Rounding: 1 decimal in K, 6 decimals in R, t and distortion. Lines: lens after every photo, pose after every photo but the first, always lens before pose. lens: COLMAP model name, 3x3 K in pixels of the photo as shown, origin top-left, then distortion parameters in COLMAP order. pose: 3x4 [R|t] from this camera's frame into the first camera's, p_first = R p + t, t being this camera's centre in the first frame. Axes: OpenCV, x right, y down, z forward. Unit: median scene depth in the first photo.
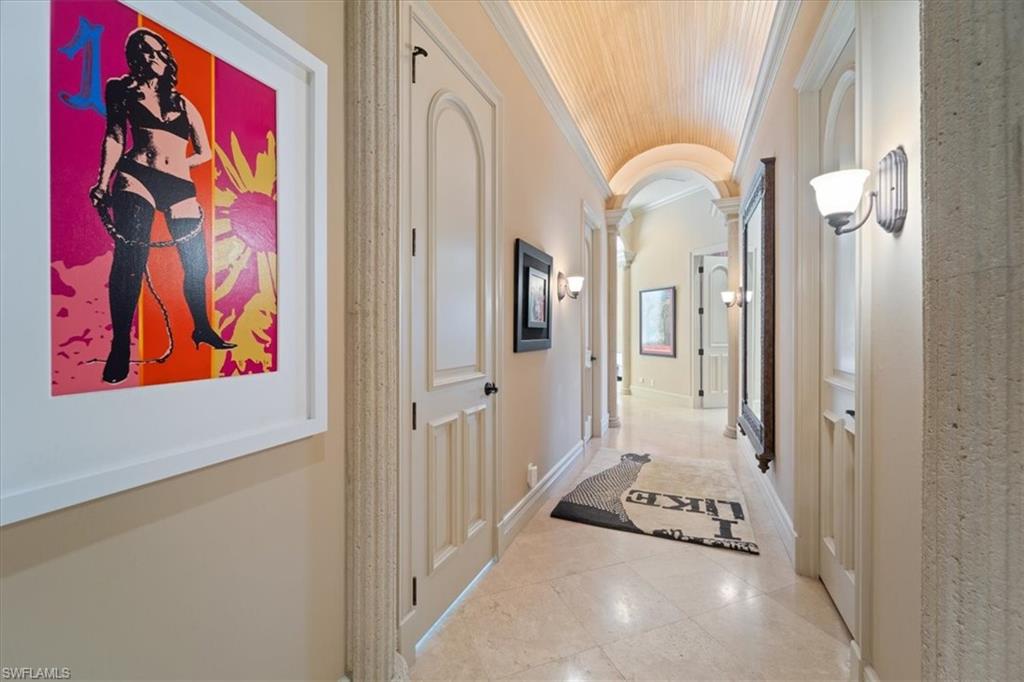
lens RADIAL K [[413.7, 0, 511.8], [0, 413.7, 334.6], [0, 0, 1]] dist [0.003112, -0.000584]
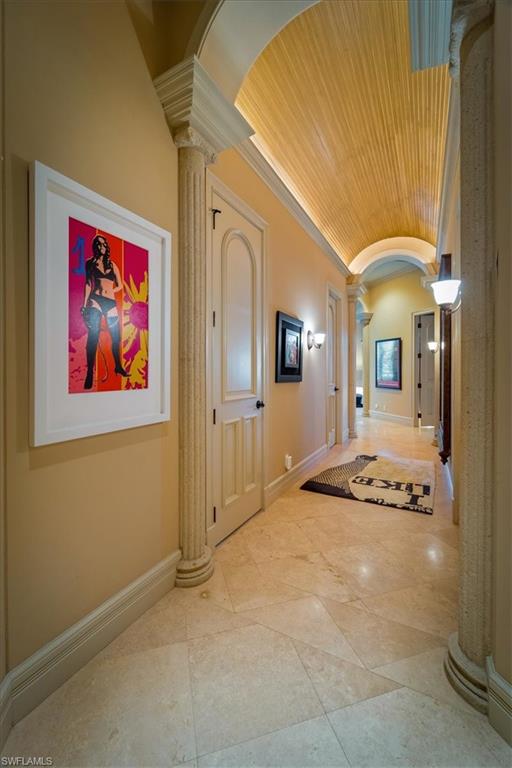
lens RADIAL K [[310.3, 0, 256.9], [0, 310.3, 381.0], [0, 0, 1]] dist [0.003112, -0.000584]
pose [[0.995595, 0.004337, -0.093655, 0.073621], [-0.002081, 0.999706, 0.024171, 0.011084], [0.093732, -0.023869, 0.995311, -0.322244]]
